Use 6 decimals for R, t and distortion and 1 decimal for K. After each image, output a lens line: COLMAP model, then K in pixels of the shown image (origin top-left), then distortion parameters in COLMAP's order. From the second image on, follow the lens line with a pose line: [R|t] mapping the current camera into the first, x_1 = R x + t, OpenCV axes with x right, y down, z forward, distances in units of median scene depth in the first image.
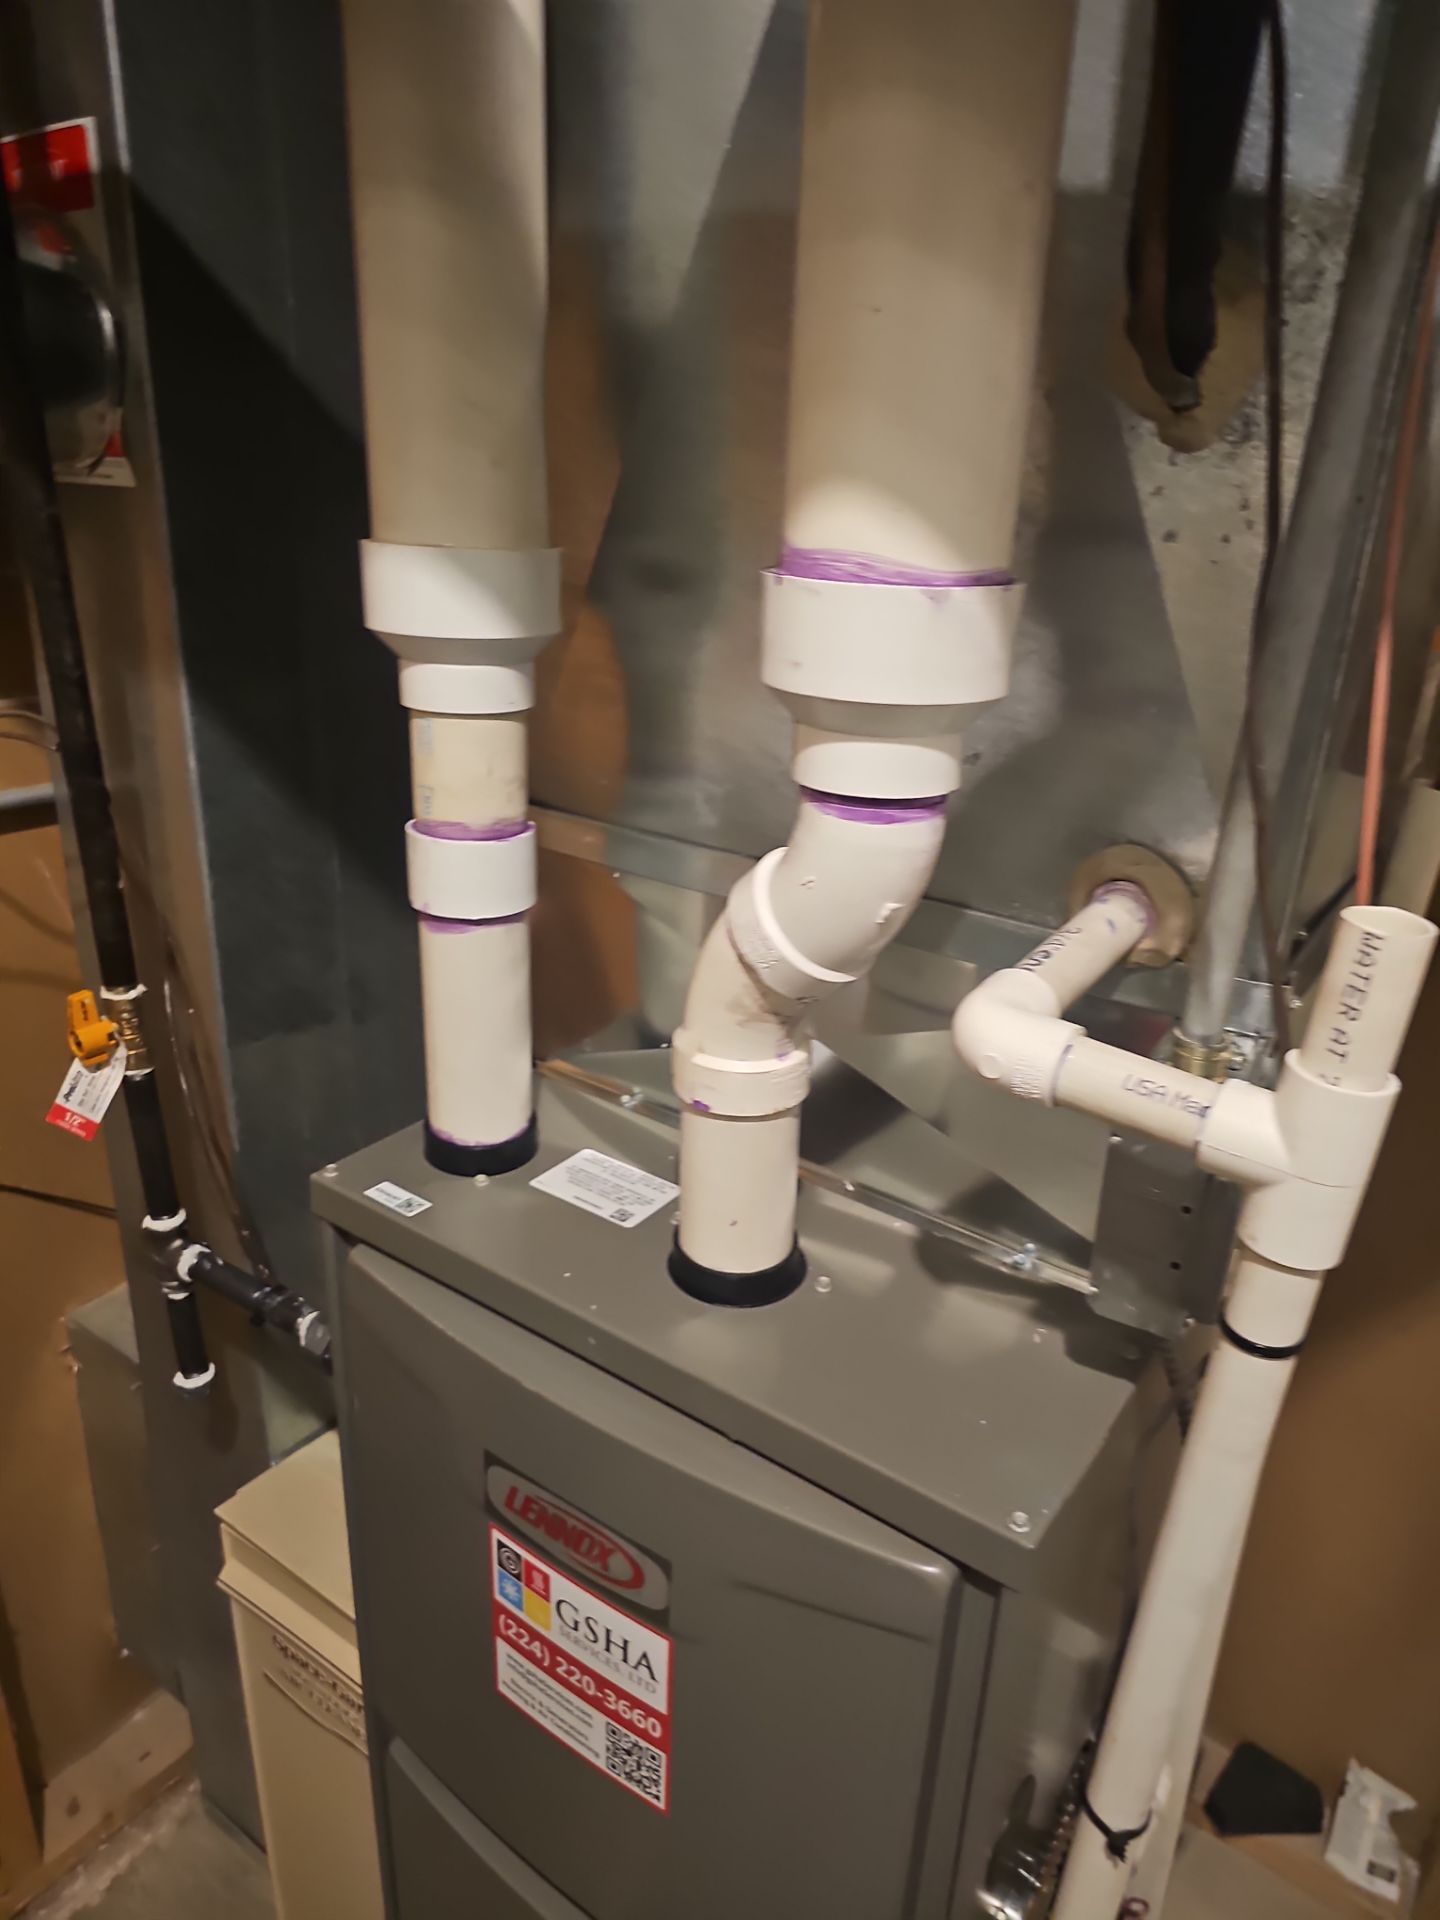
lens RADIAL K [[1287.2, 0, 733.5], [0, 1287.2, 976.1], [0, 0, 1]] dist [0.039022, -0.038614]
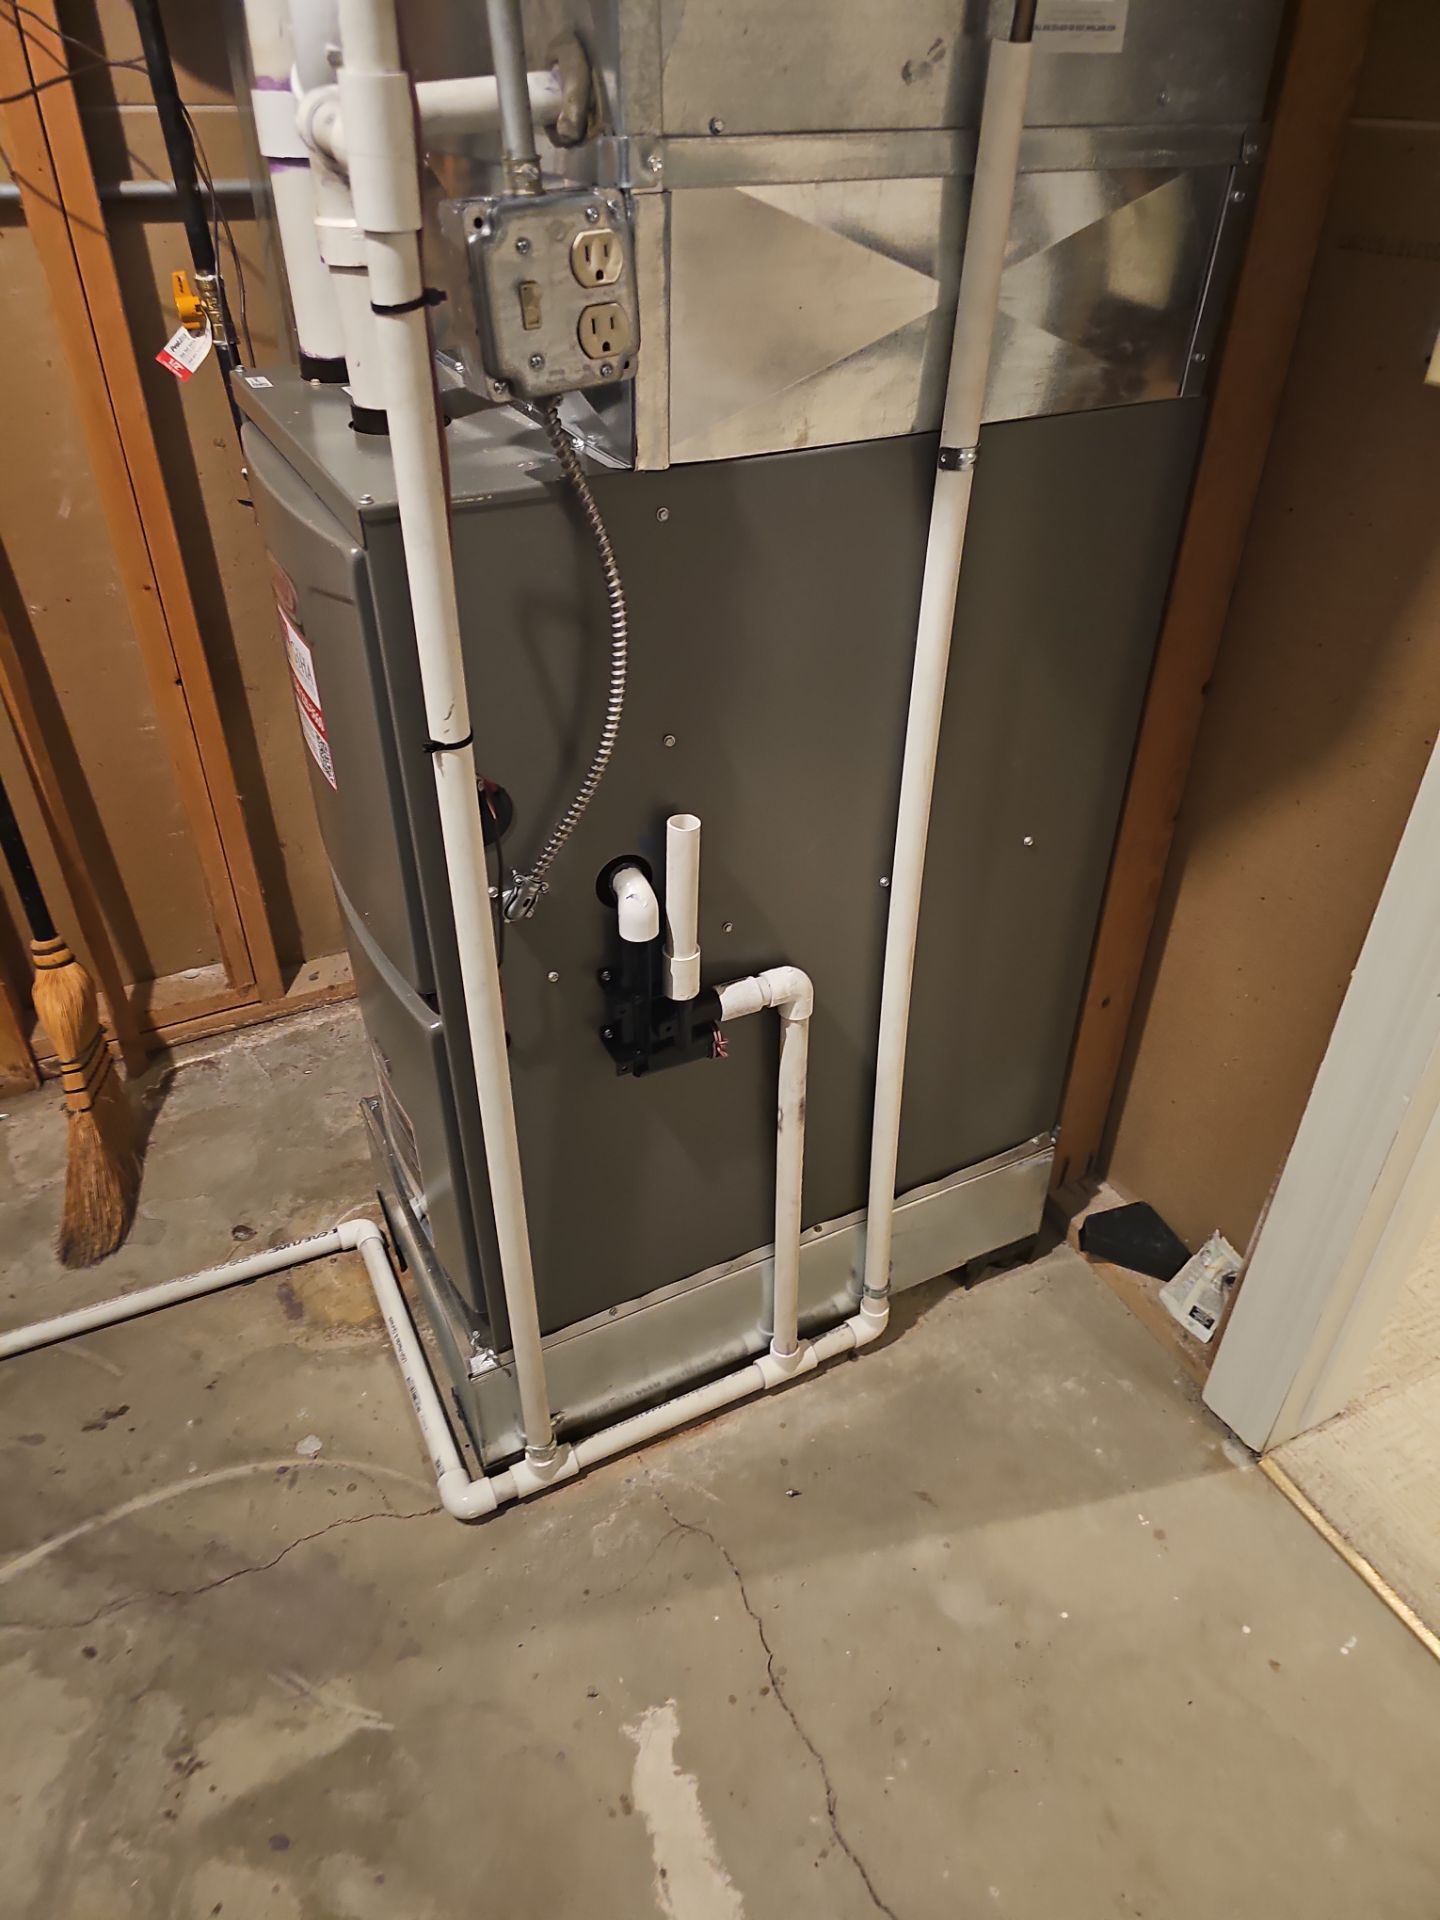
lens RADIAL K [[1278.0, 0, 717.4], [0, 1278.0, 959.9], [0, 0, 1]] dist [0.049774, -0.042417]
pose [[0.881827, 0.238596, -0.406758, 1.020529], [-0.145729, 0.958216, 0.246139, 0.384676], [0.448490, -0.157775, 0.879752, -0.189504]]
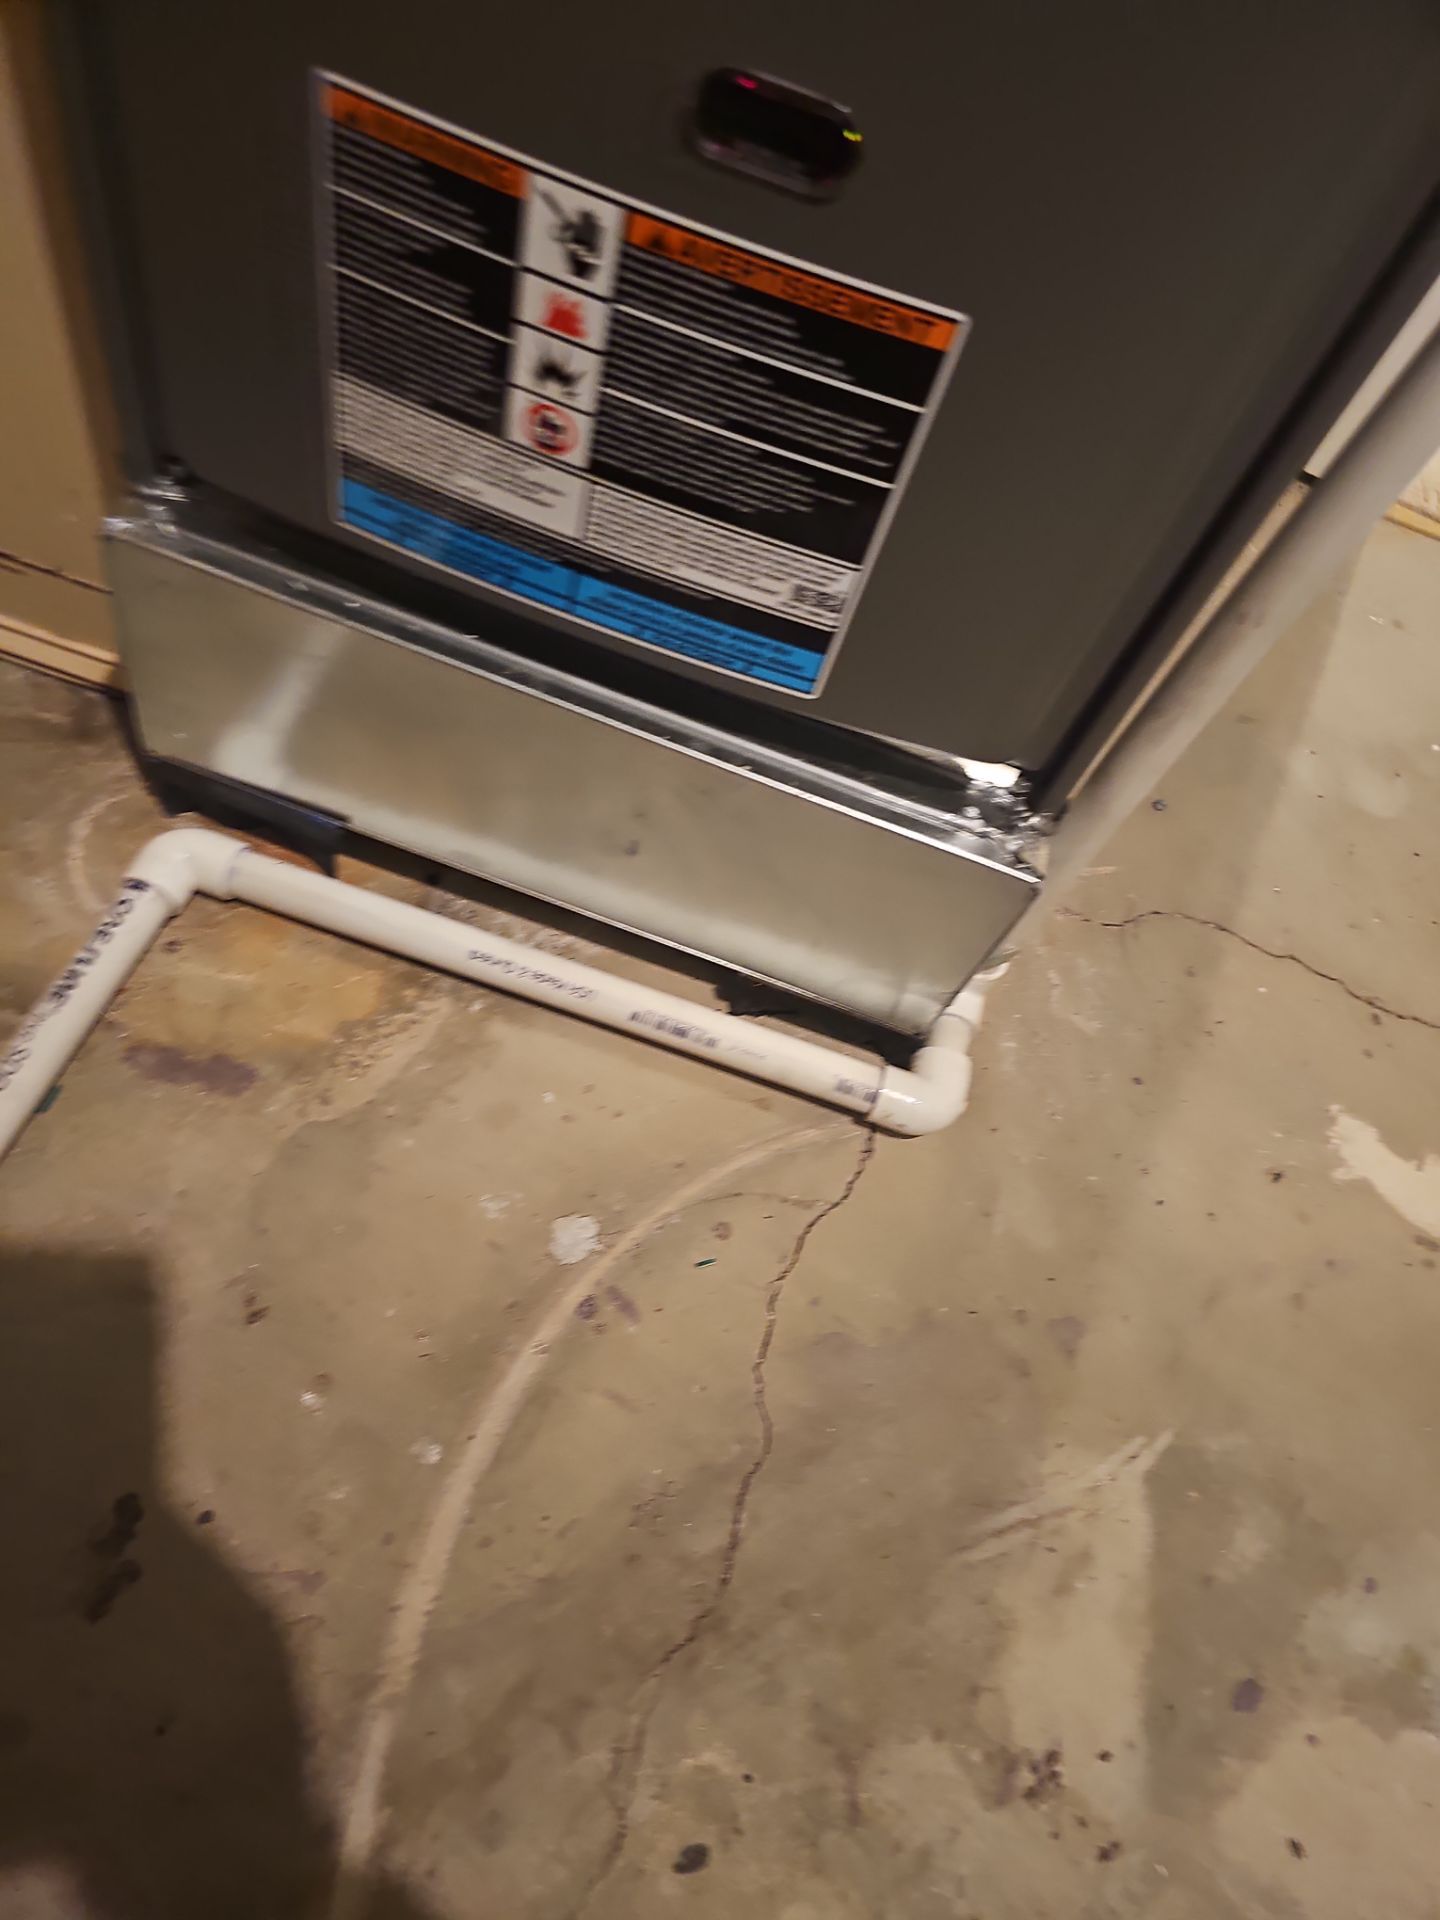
lens RADIAL K [[1287.2, 0, 722.6], [0, 1287.2, 971.8], [0, 0, 1]] dist [0.039022, -0.038614]
pose [[0.922459, -0.202603, 0.328666, -0.381314], [-0.046870, 0.786199, 0.616193, 0.981101], [-0.383239, -0.583818, 0.715740, 0.598534]]
